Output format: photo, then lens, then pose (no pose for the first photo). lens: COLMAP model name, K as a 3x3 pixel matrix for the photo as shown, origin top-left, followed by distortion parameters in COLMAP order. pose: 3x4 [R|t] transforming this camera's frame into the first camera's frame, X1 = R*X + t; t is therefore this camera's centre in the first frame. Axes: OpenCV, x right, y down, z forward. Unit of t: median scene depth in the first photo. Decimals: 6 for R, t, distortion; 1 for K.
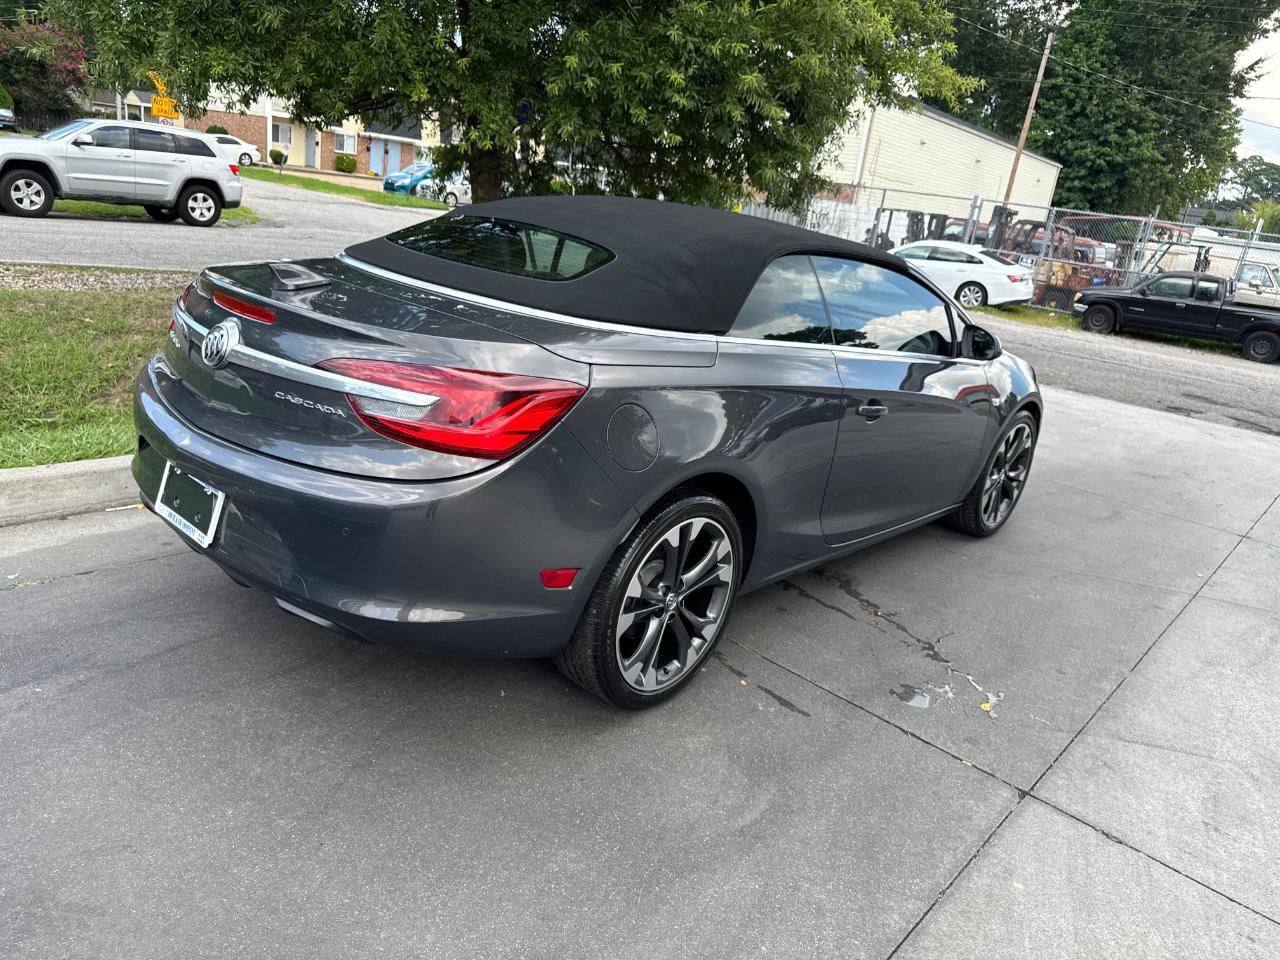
lens RADIAL K [[902.0, 0, 633.0], [0, 902.0, 488.4], [0, 0, 1]] dist [0.019390, -0.026417]
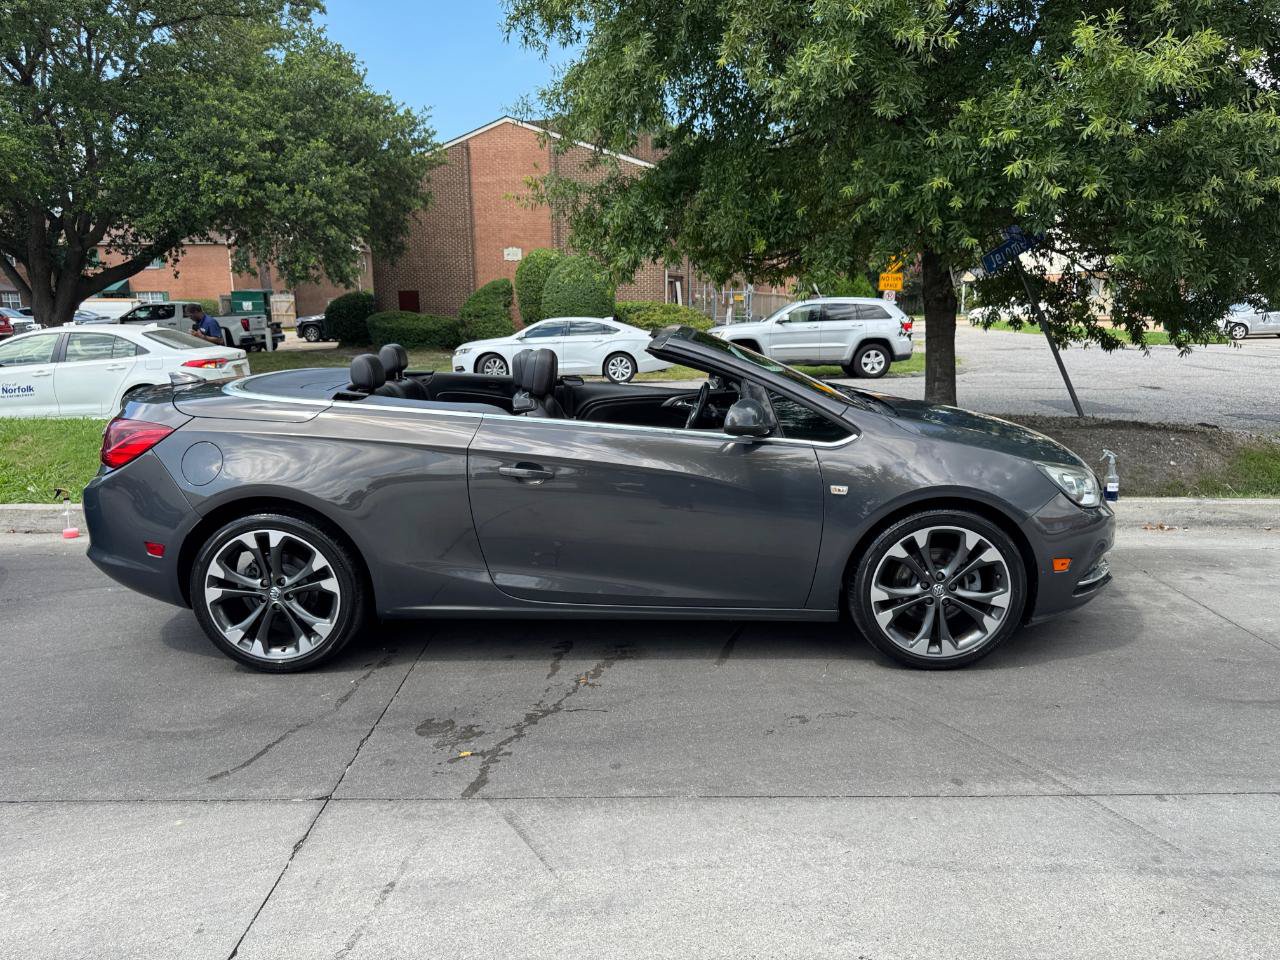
lens RADIAL K [[902.0, 0, 646.3], [0, 902.0, 492.4], [0, 0, 1]] dist [0.019390, -0.026417]
pose [[0.648764, 0.023315, -0.760632, 0.403430], [-0.146122, 0.984748, -0.094447, 0.005761], [0.746829, 0.172420, 0.642276, 0.141066]]
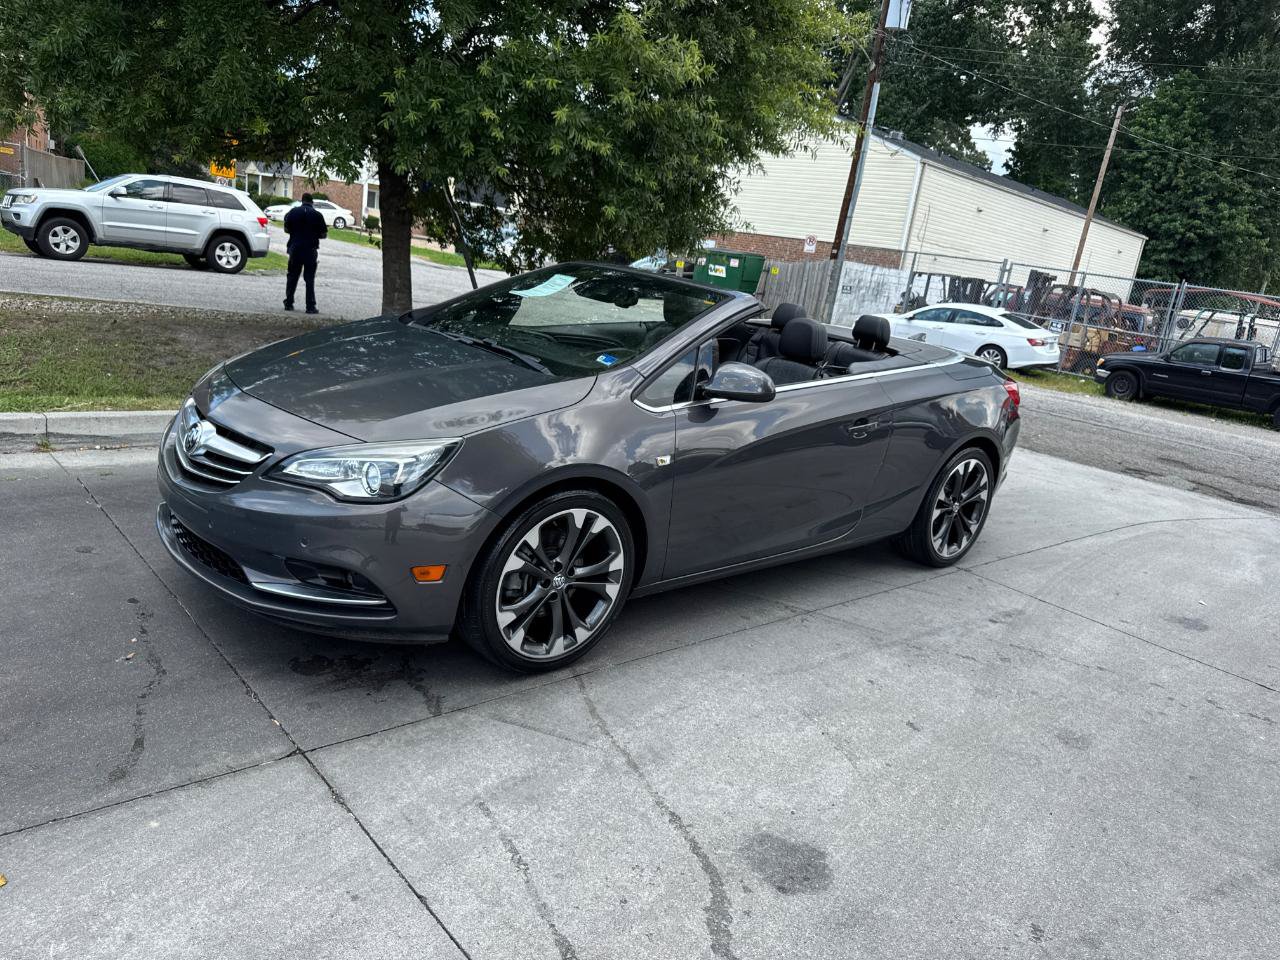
lens RADIAL K [[902.0, 0, 633.1], [0, 902.0, 488.0], [0, 0, 1]] dist [0.019390, -0.026417]
pose [[0.993338, 0.041514, -0.107497, 0.236898], [-0.049236, 0.996317, -0.070199, 0.028488], [0.104186, 0.075024, 0.991724, 0.014795]]
